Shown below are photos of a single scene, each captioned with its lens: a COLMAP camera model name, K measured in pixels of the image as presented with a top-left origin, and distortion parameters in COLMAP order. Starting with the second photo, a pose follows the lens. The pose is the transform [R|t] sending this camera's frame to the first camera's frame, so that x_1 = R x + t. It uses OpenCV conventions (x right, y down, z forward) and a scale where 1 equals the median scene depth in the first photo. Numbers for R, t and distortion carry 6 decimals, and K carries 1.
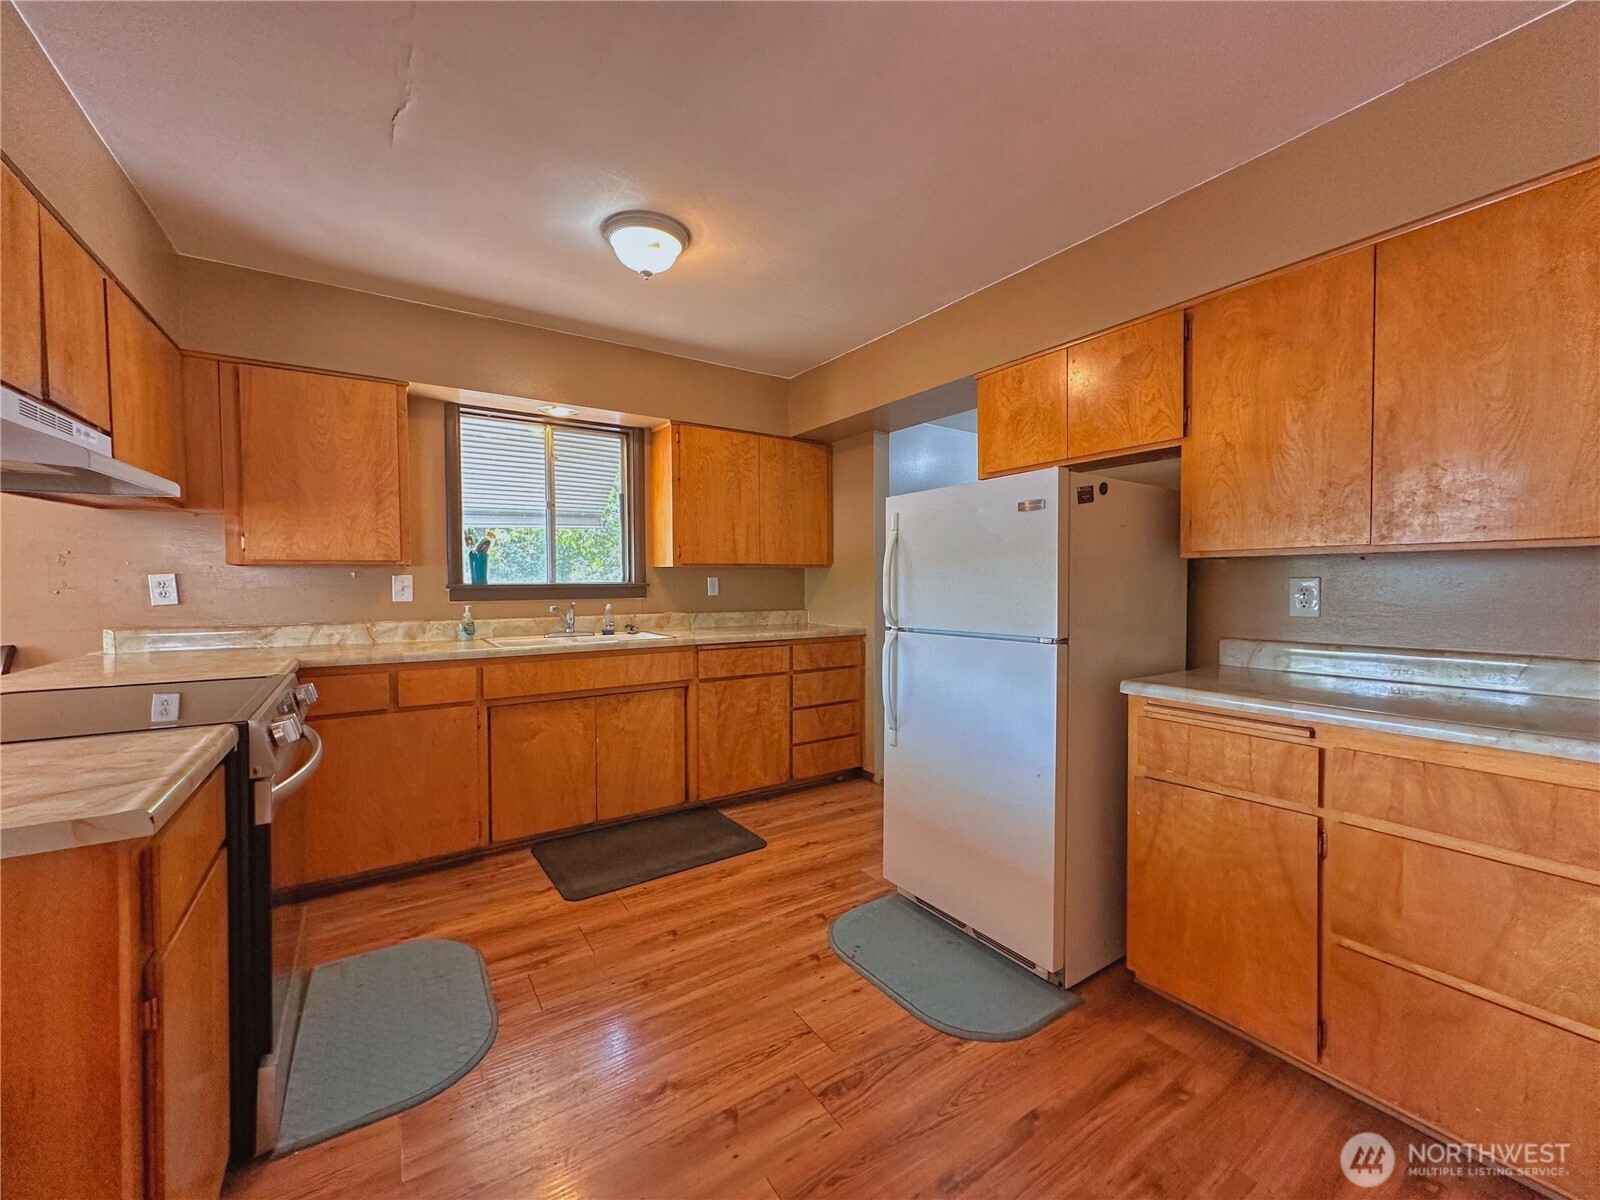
lens RADIAL K [[639.0, 0, 800.0], [0, 639.0, 600.0], [0, 0, 1]] dist [-0.001309, 0.000220]
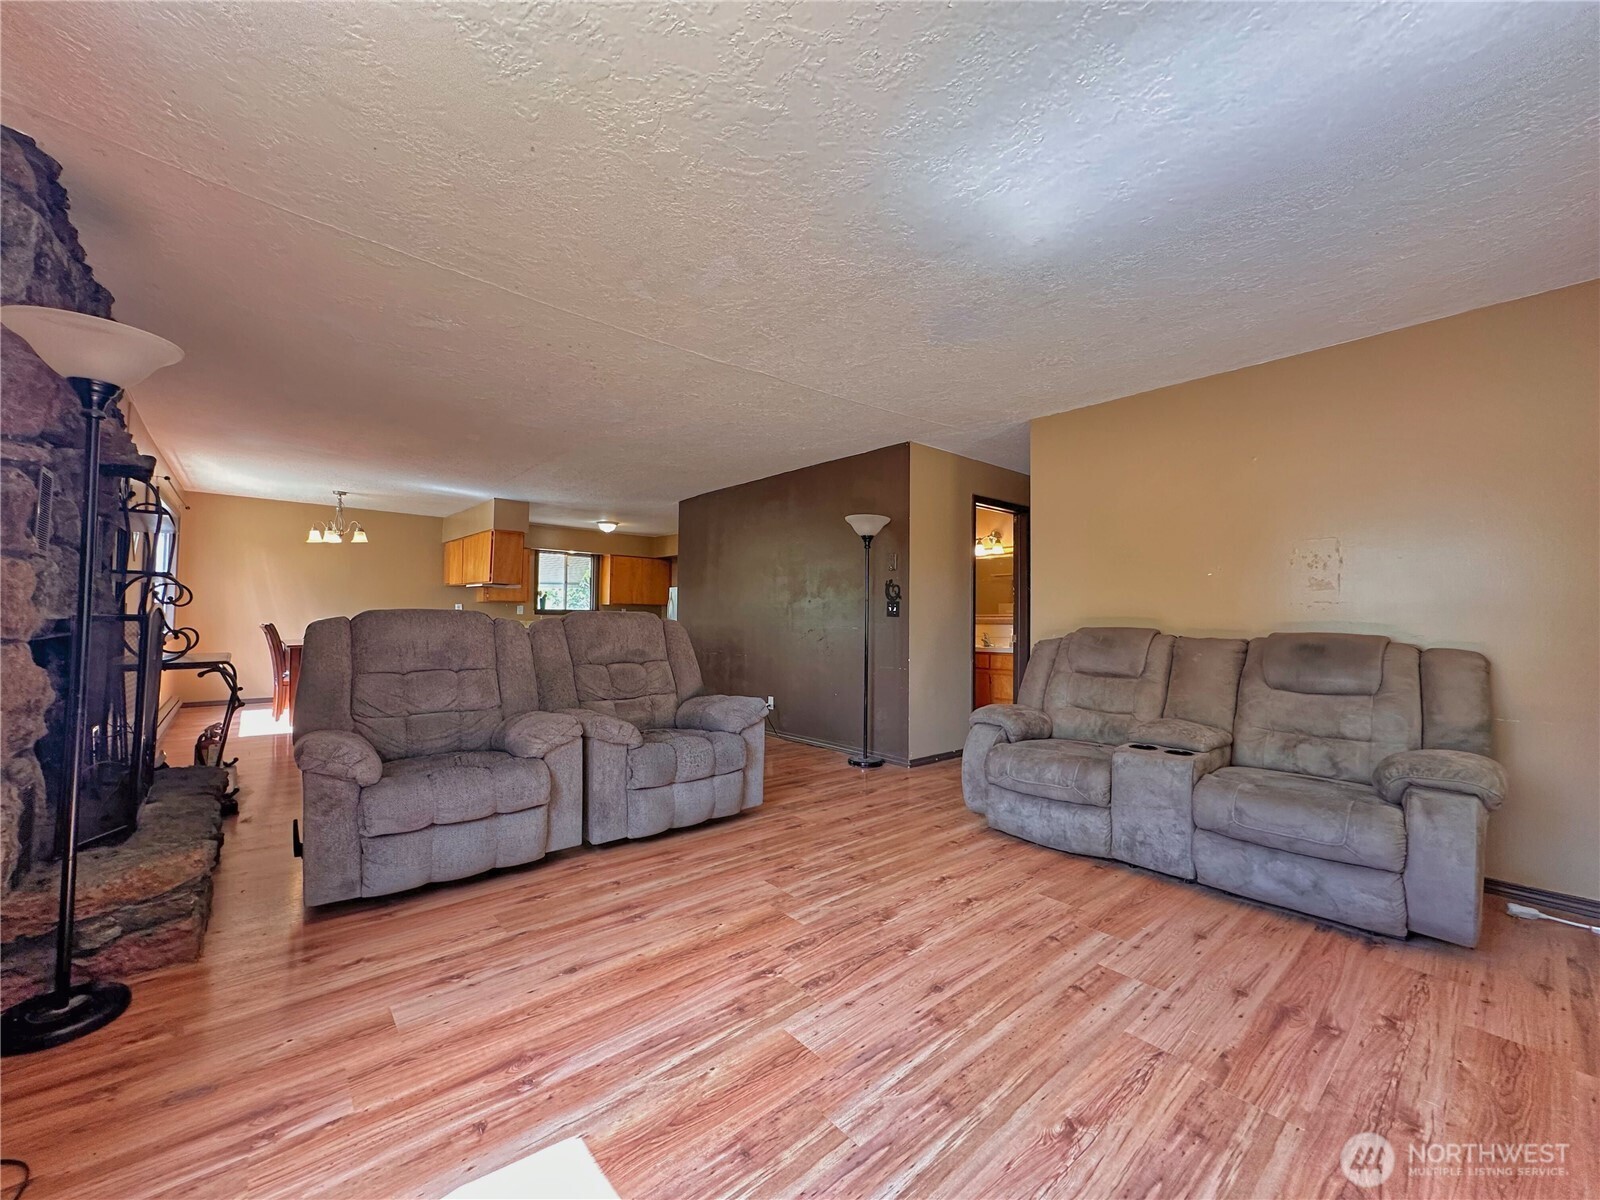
lens RADIAL K [[639.0, 0, 800.0], [0, 639.0, 600.0], [0, 0, 1]] dist [-0.001309, 0.000220]
pose [[0.990896, 0.022089, 0.132808, 0.341886], [-0.014465, 0.998206, -0.058092, 0.104851], [-0.133853, 0.055642, 0.989438, -2.508378]]
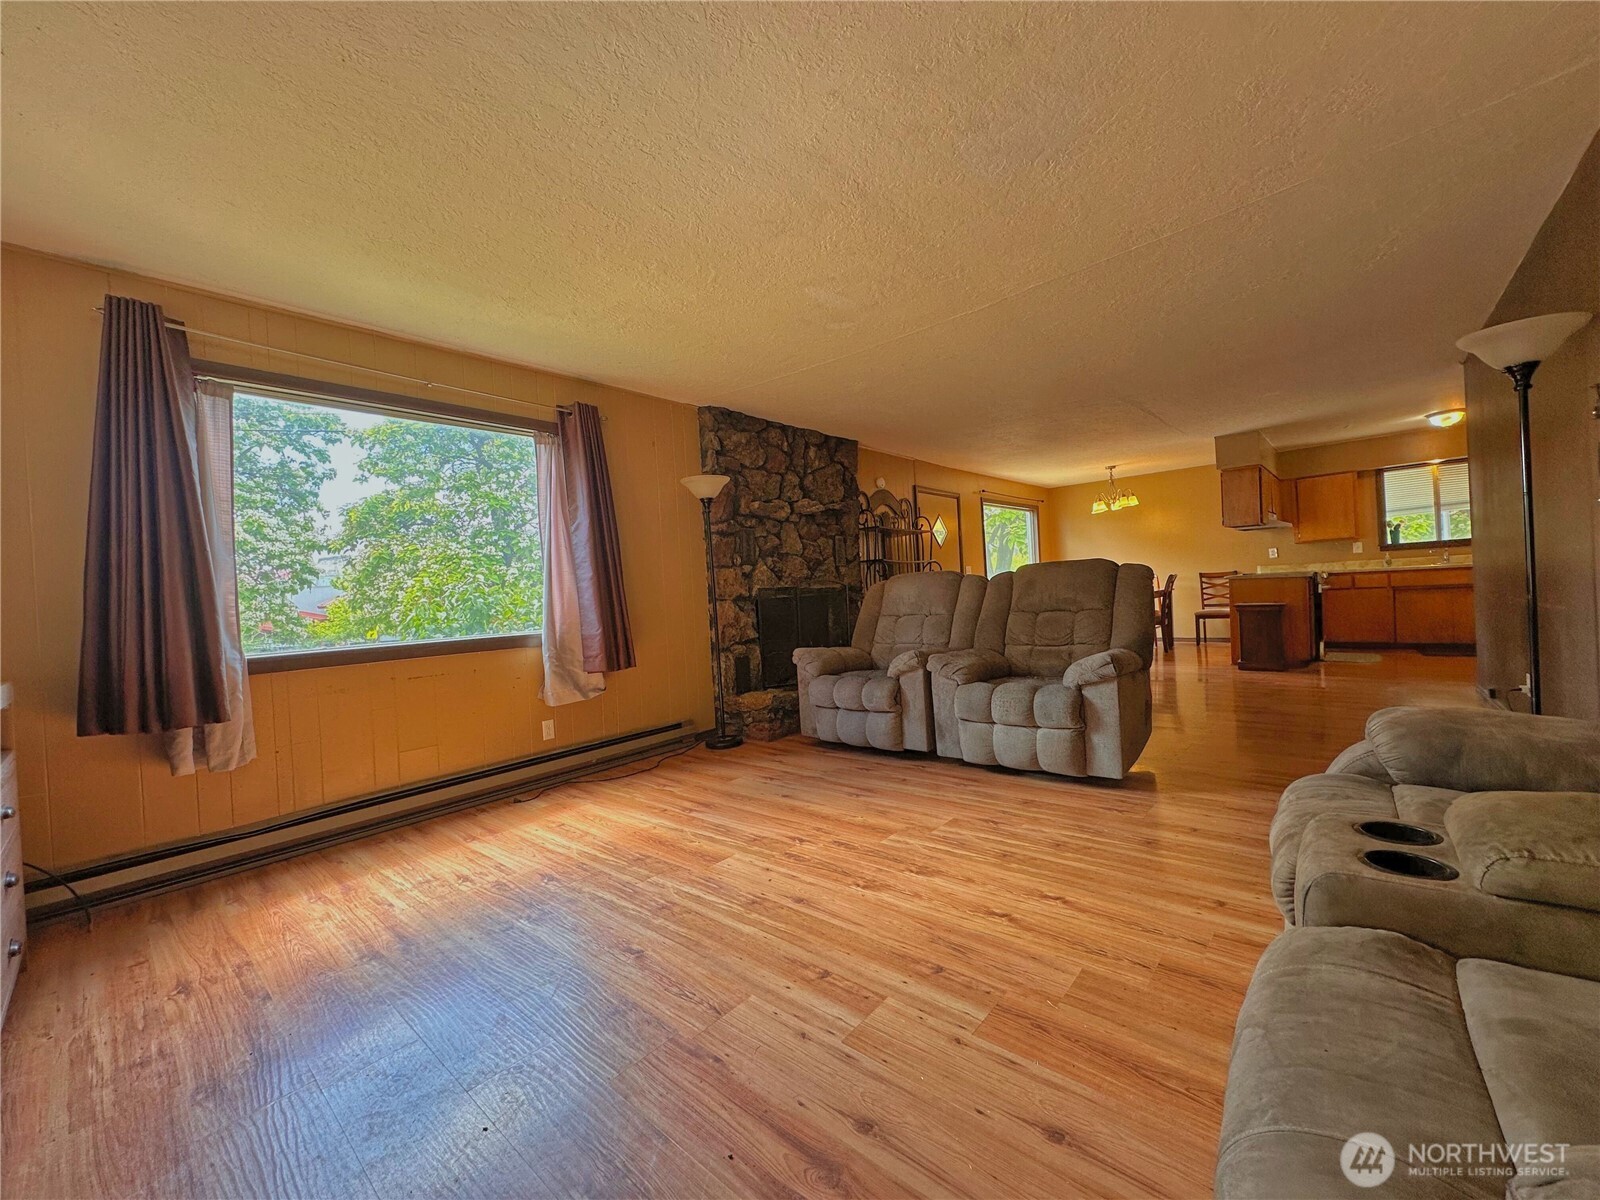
lens RADIAL K [[639.0, 0, 800.0], [0, 639.0, 600.0], [0, 0, 1]] dist [-0.001309, 0.000220]
pose [[0.263149, 0.000570, -0.964755, 1.369446], [0.029648, 0.999523, 0.008678, 0.112731], [0.964299, -0.030887, 0.263007, -1.994635]]
